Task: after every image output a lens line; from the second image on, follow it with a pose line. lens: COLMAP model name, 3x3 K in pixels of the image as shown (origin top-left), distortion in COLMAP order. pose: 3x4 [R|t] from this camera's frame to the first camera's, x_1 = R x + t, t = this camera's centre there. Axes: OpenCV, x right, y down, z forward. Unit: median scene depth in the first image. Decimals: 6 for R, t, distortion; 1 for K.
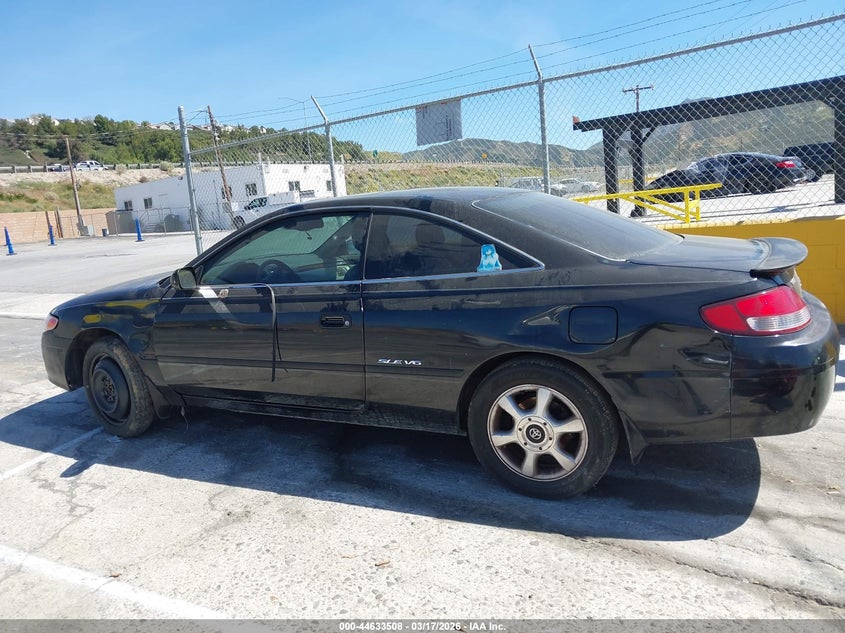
lens RADIAL K [[646.9, 0, 421.9], [0, 646.9, 332.7], [0, 0, 1]] dist [0.103940, -0.221209]
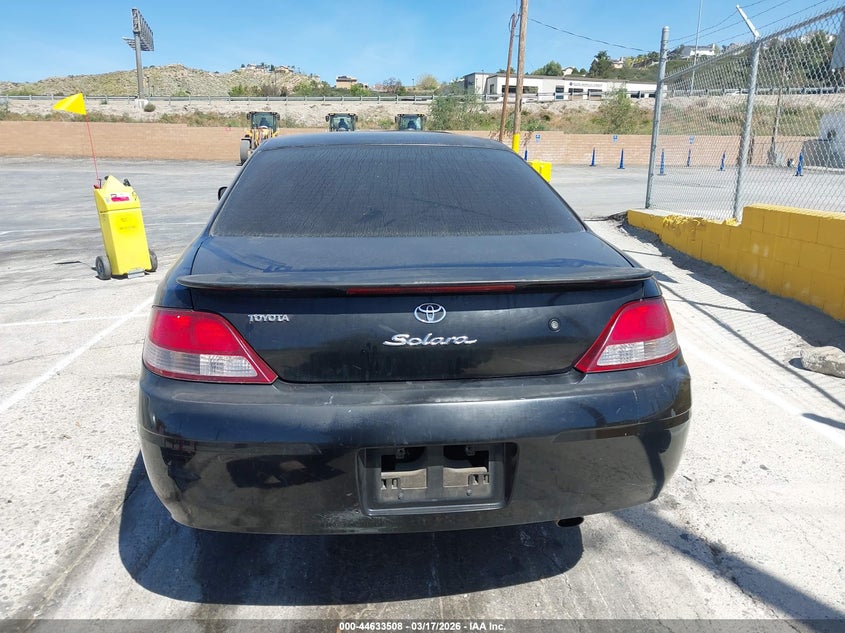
lens RADIAL K [[663.0, 0, 407.6], [0, 663.0, 316.1], [0, 0, 1]] dist [0.082004, -0.117971]
pose [[0.525649, 0.273902, -0.805401, 0.346791], [-0.210686, 0.959170, 0.188691, -0.066305], [0.824199, 0.070502, 0.561894, 0.227703]]
